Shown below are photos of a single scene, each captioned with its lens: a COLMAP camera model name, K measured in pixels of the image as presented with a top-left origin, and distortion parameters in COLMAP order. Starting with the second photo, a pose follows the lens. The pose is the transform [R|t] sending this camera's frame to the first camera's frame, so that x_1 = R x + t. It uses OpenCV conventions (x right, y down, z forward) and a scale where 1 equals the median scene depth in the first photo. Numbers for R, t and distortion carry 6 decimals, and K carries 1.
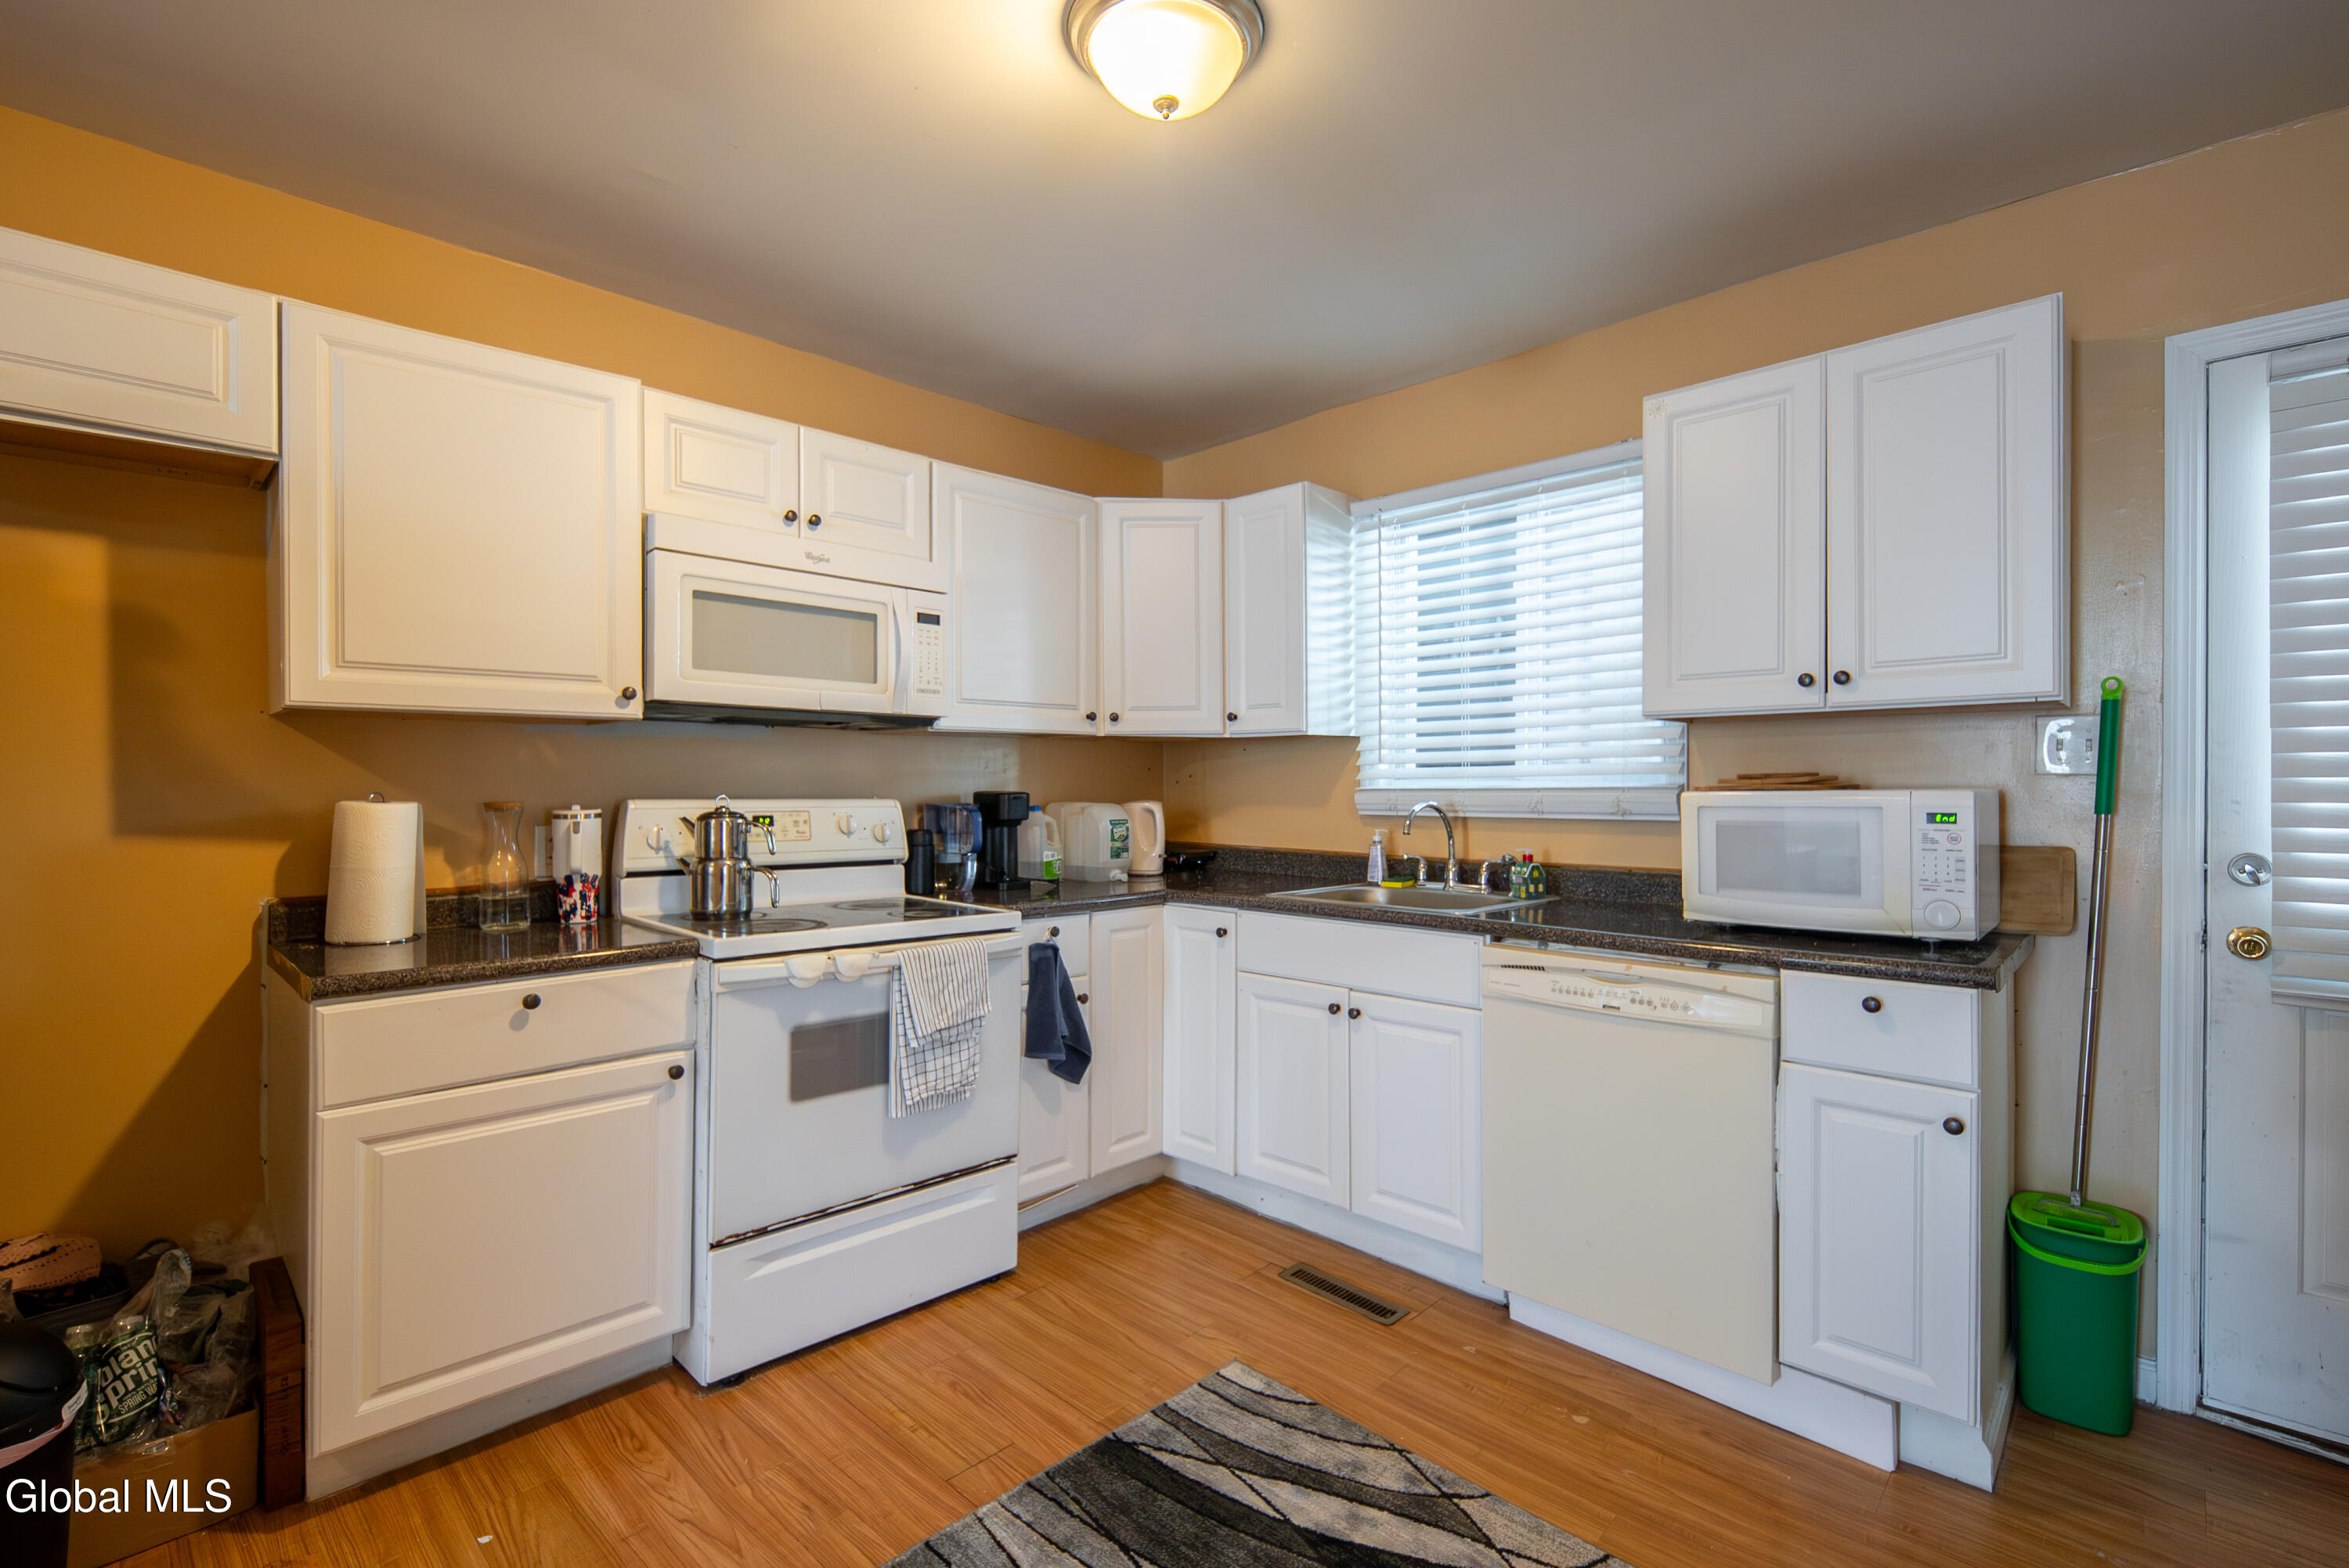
lens RADIAL K [[1045.0, 0, 1181.0], [0, 1045.0, 787.6], [0, 0, 1]] dist [0.000598, -0.000259]
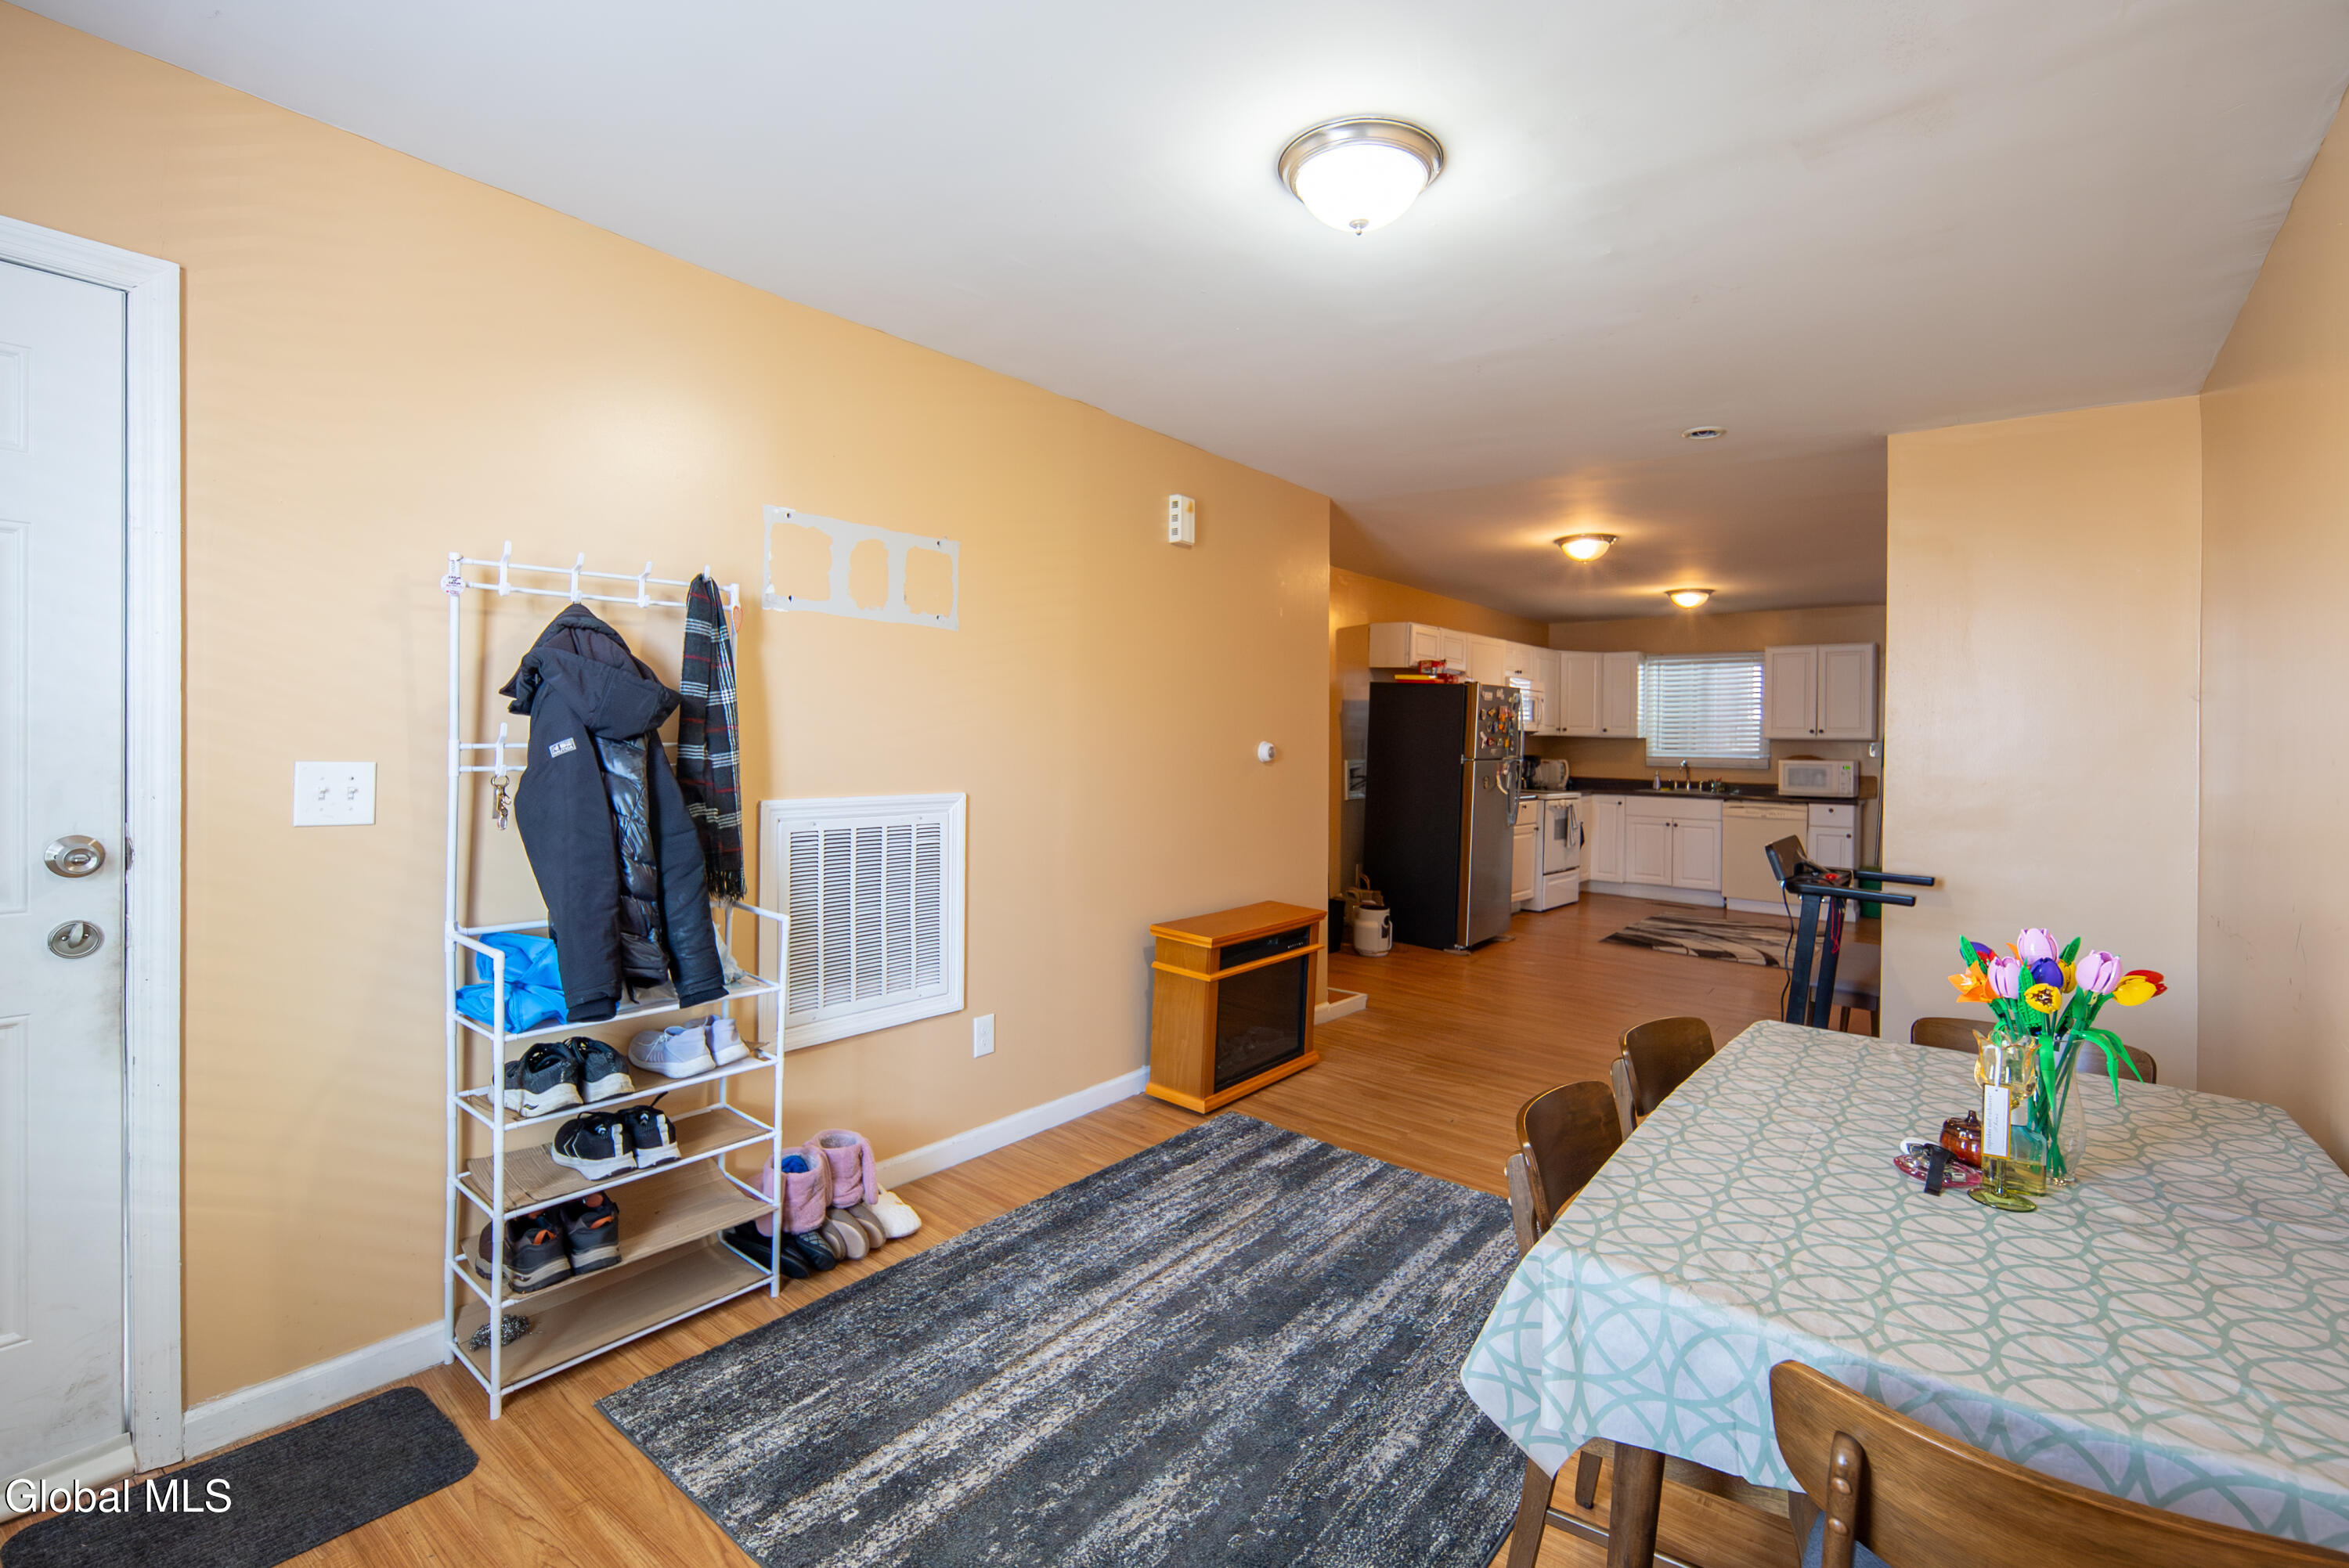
lens RADIAL K [[1059.4, 0, 1173.1], [0, 1059.4, 748.0], [0, 0, 1]] dist [-0.004407, -0.000194]
pose [[0.995762, 0.017100, 0.090359, -1.871505], [-0.017679, 0.999828, 0.005610, -0.020640], [-0.090248, -0.007184, 0.995893, -2.379617]]
